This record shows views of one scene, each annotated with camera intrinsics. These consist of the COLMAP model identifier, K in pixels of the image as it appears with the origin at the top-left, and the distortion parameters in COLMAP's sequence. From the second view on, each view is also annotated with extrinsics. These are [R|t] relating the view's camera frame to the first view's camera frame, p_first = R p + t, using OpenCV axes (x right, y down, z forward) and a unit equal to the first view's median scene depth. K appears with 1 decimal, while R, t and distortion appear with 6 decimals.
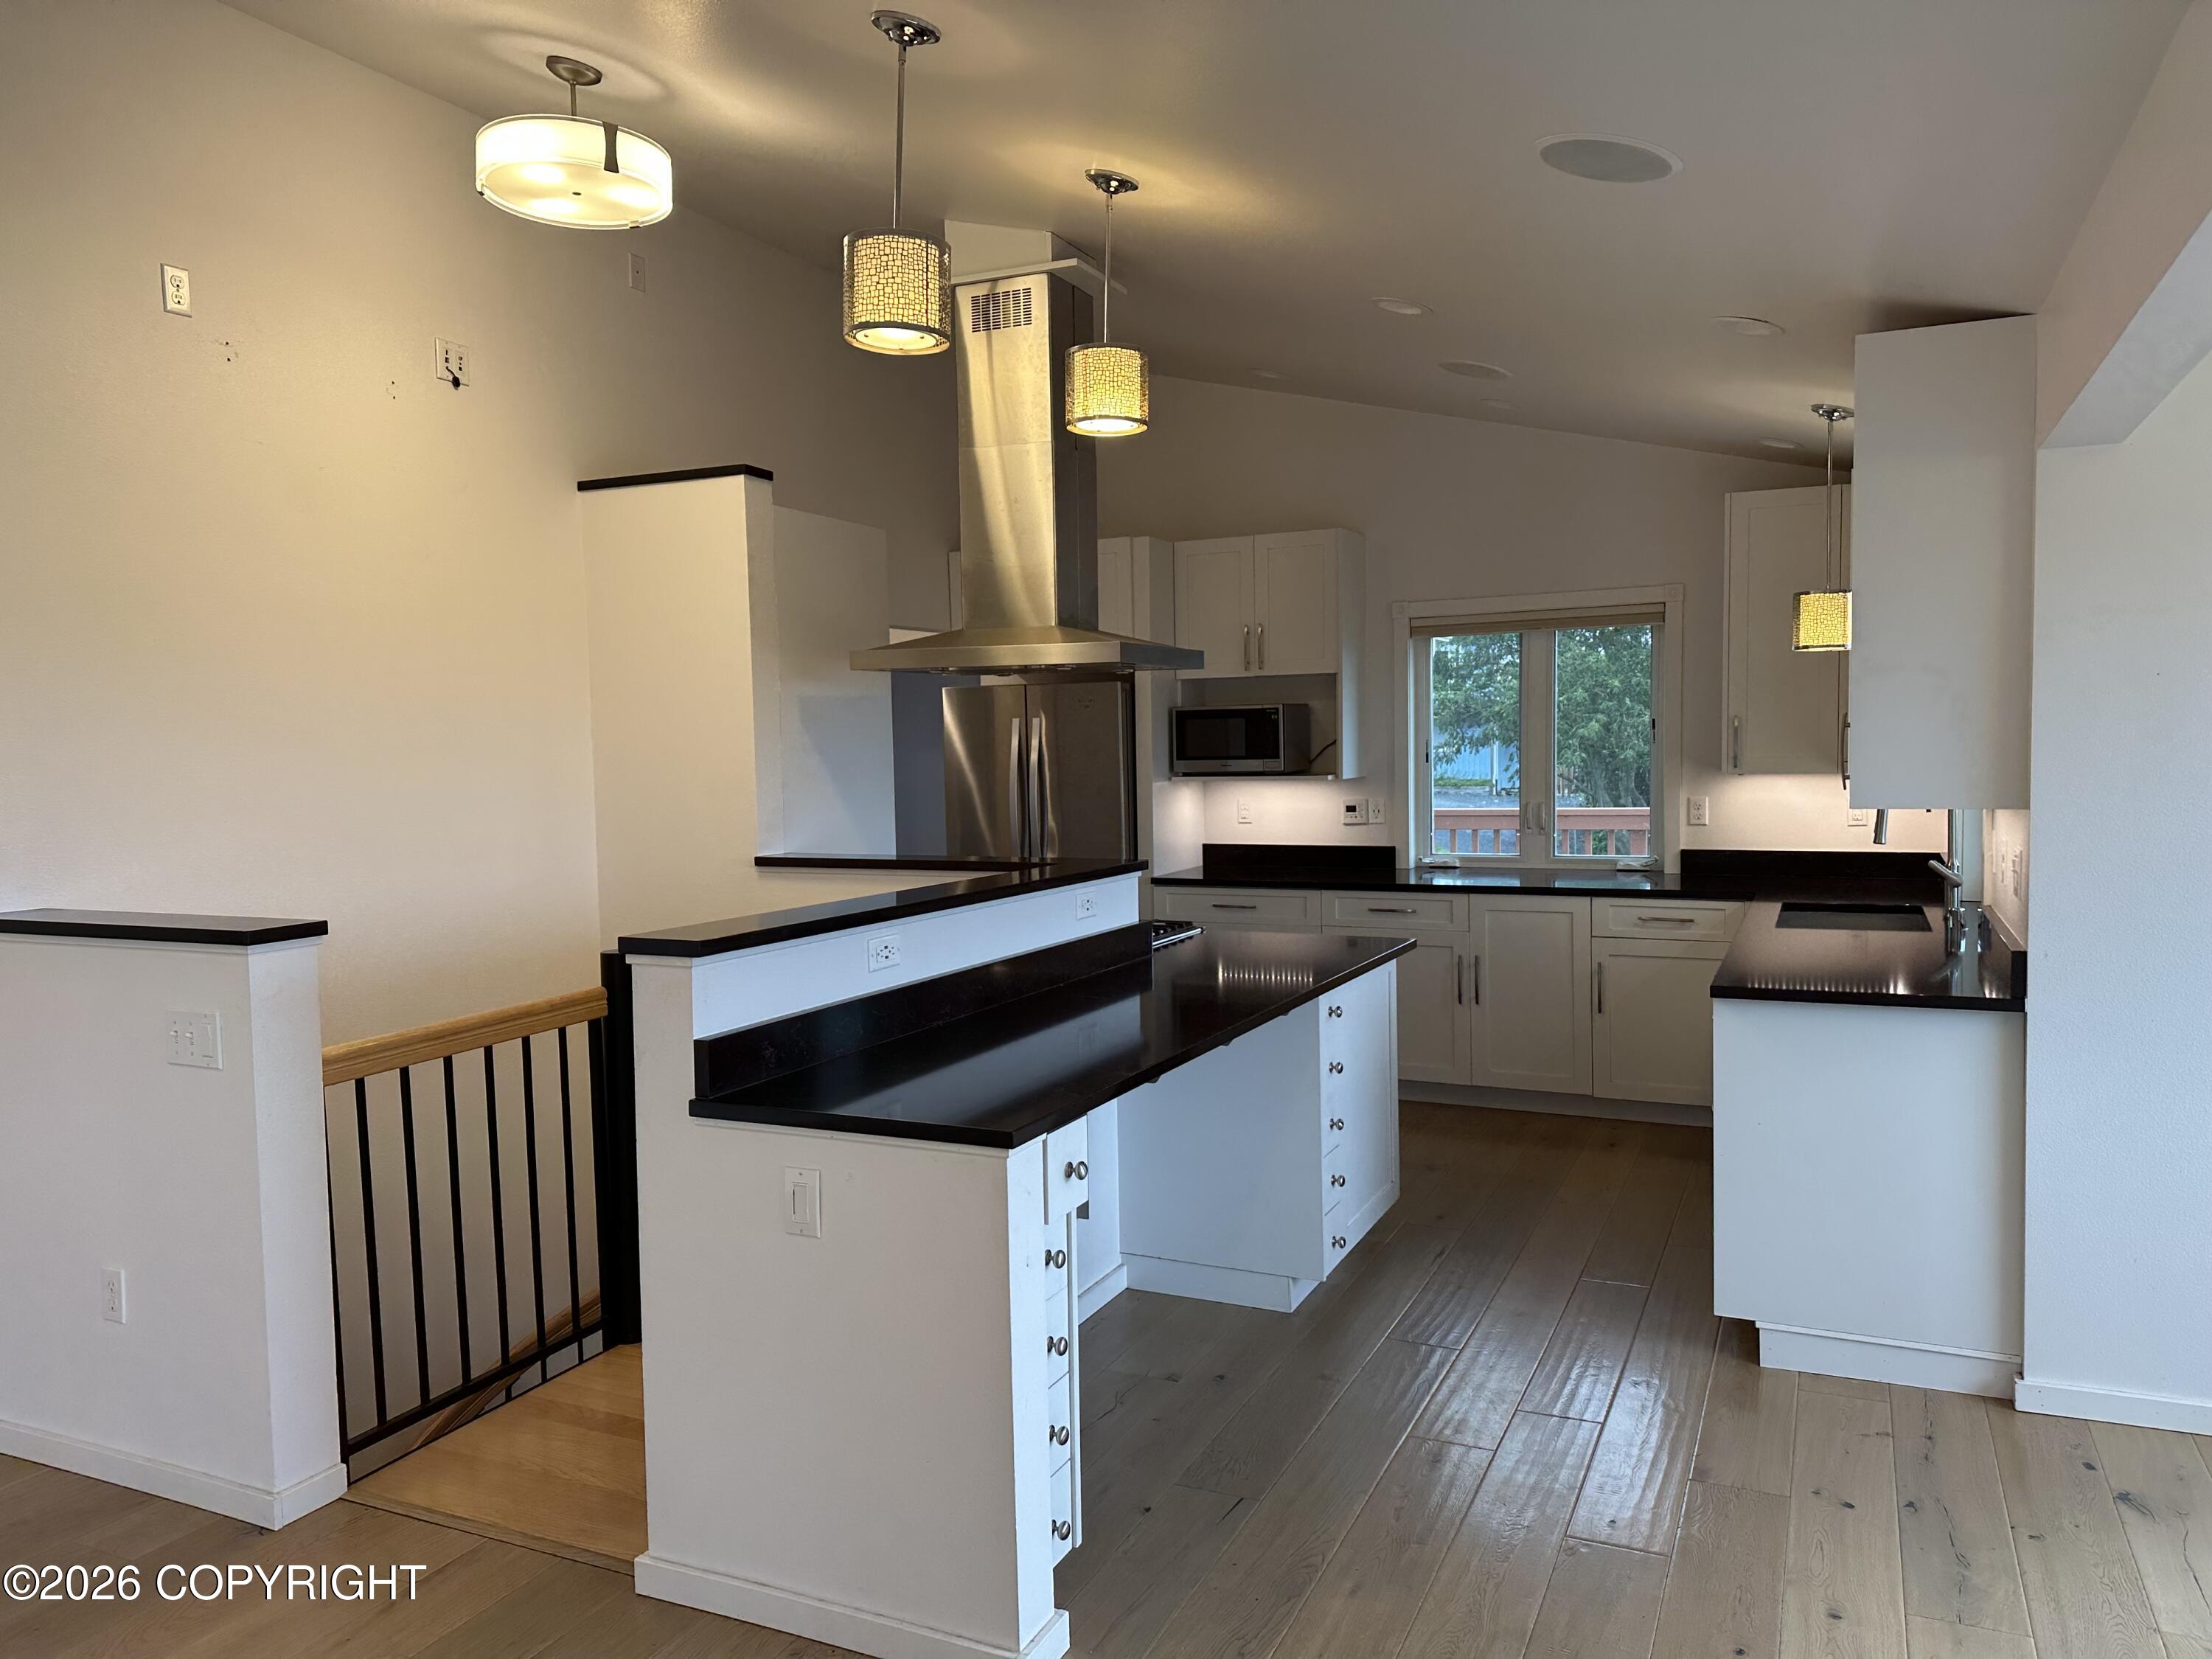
lens RADIAL K [[1542.6, 0, 1106.7], [0, 1542.6, 852.9], [0, 0, 1]] dist [0.101243, -0.137193]
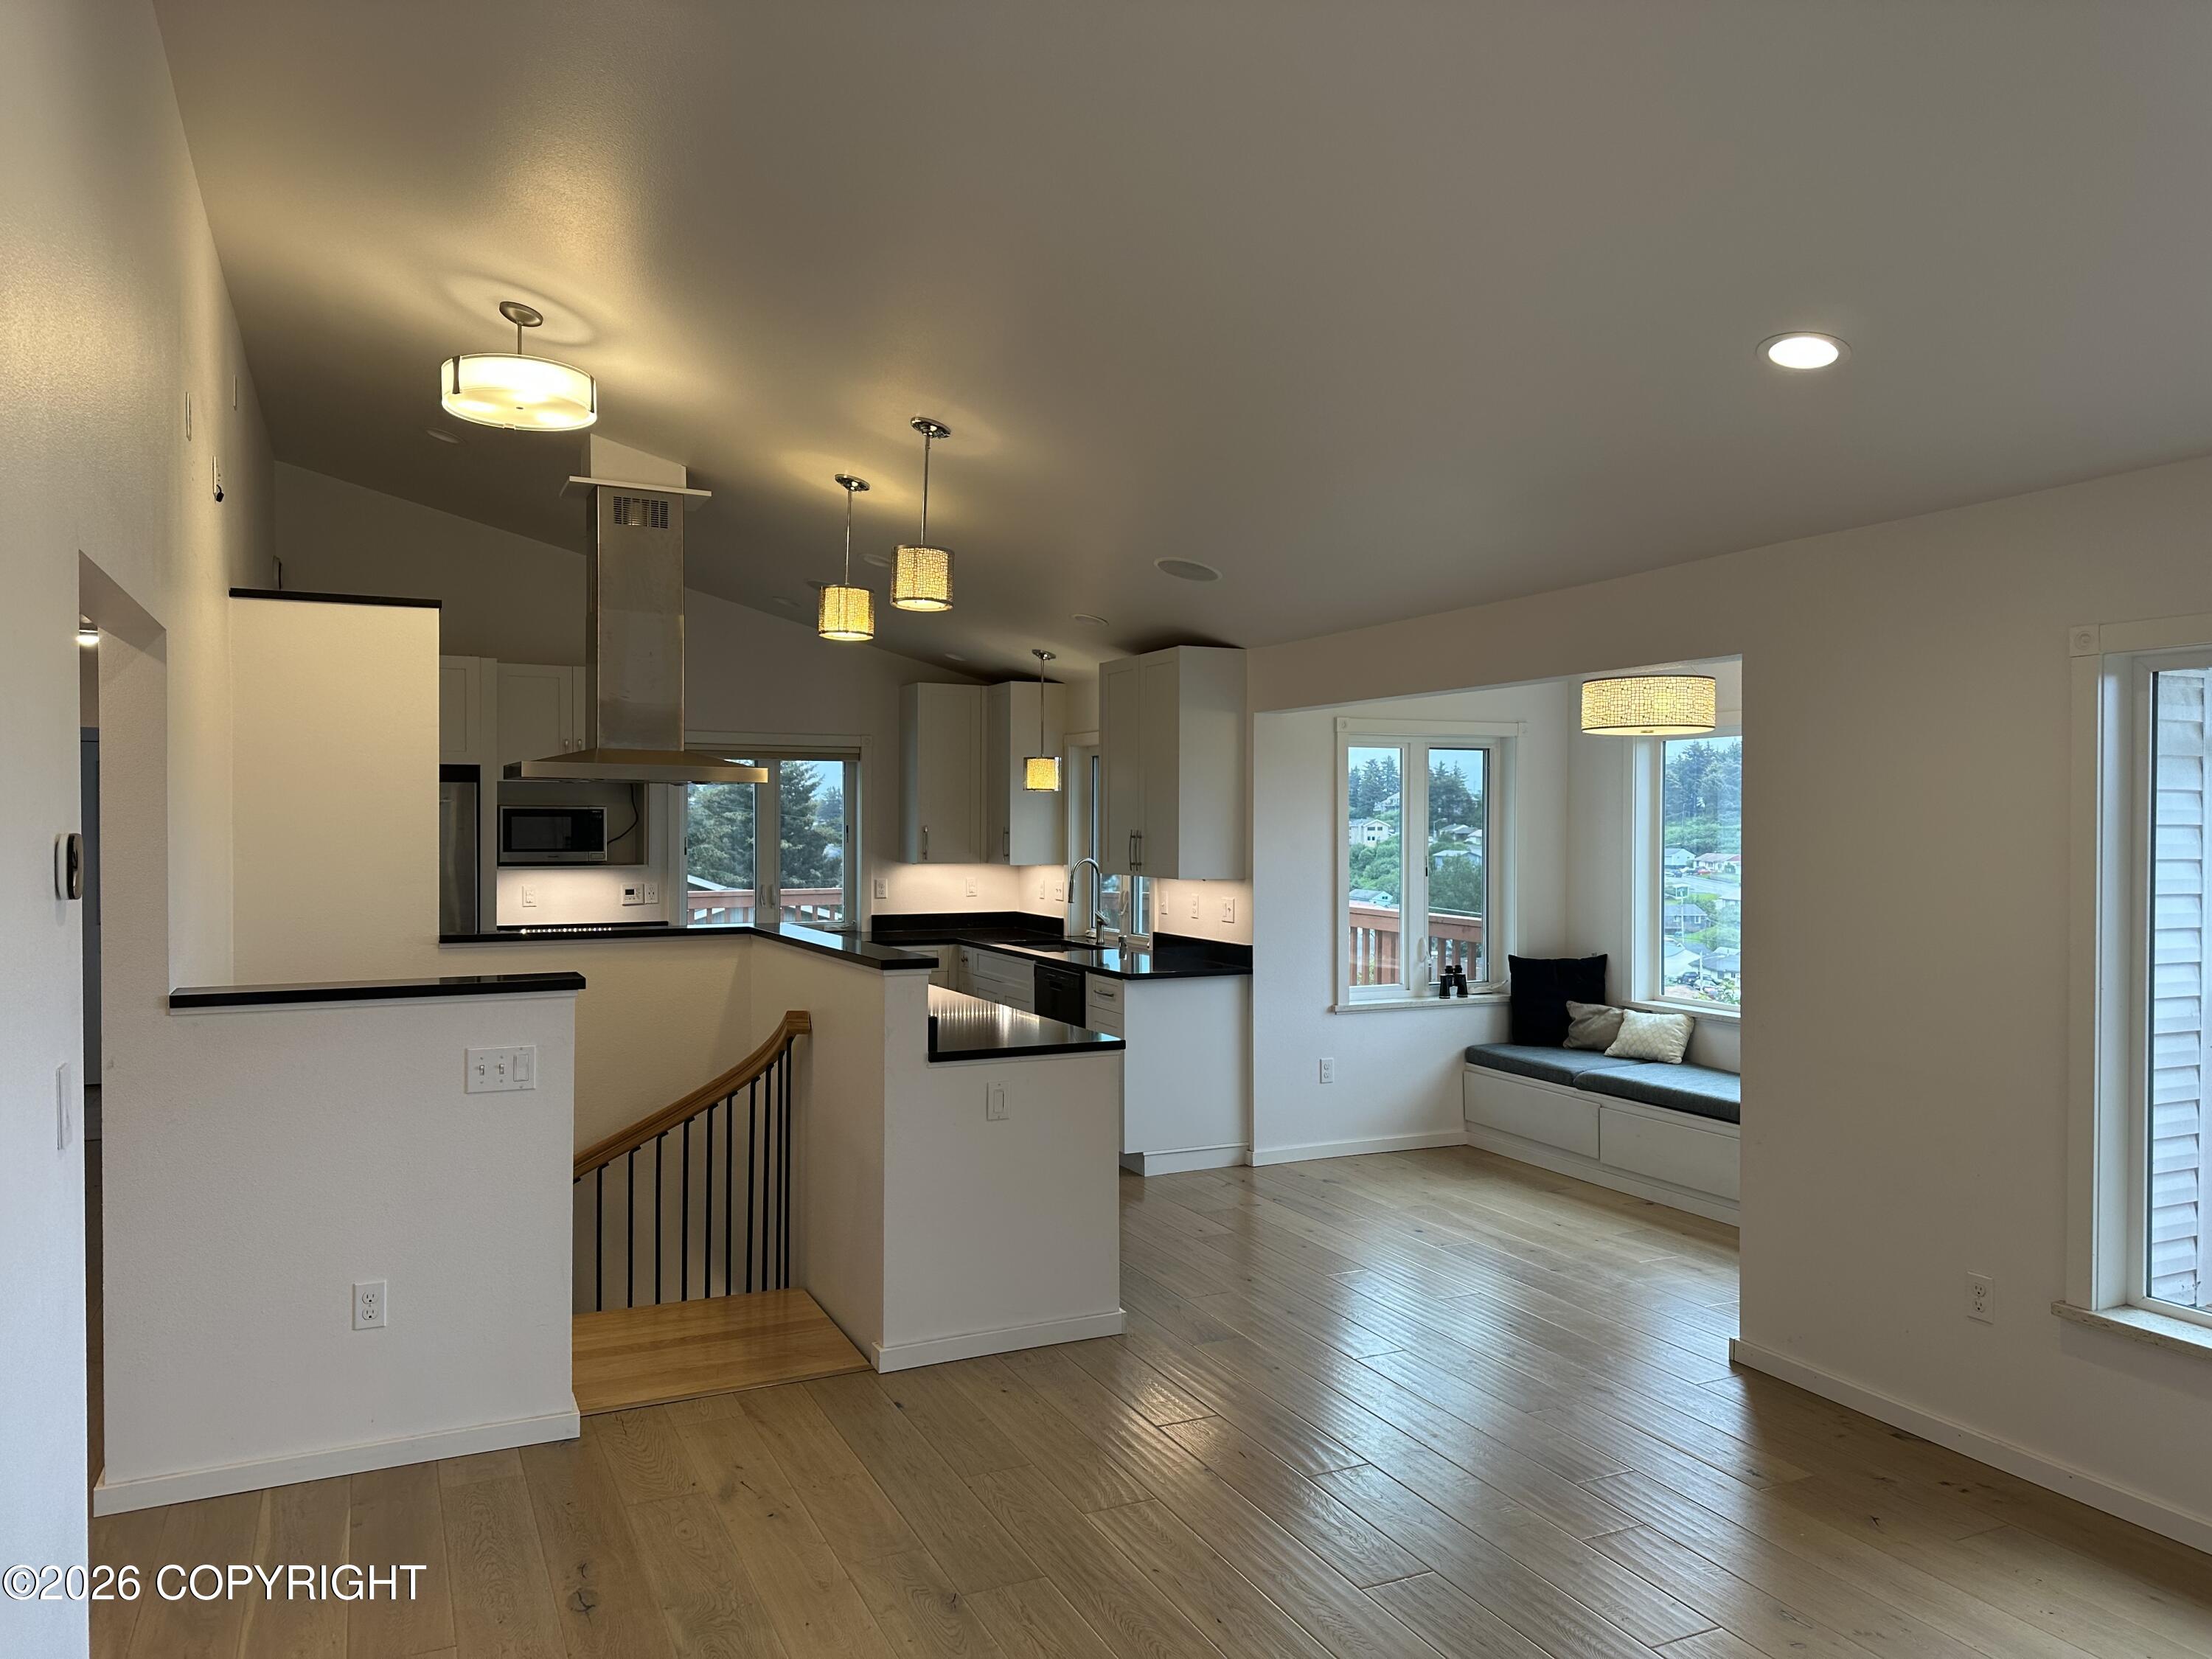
lens RADIAL K [[1538.4, 0, 1131.3], [0, 1538.4, 838.9], [0, 0, 1]] dist [0.164286, -0.280243]
pose [[0.626682, 0.012154, 0.779180, -0.636256], [0.043306, 0.997790, -0.050394, 0.010399], [-0.778071, 0.065324, 0.624771, -0.104388]]
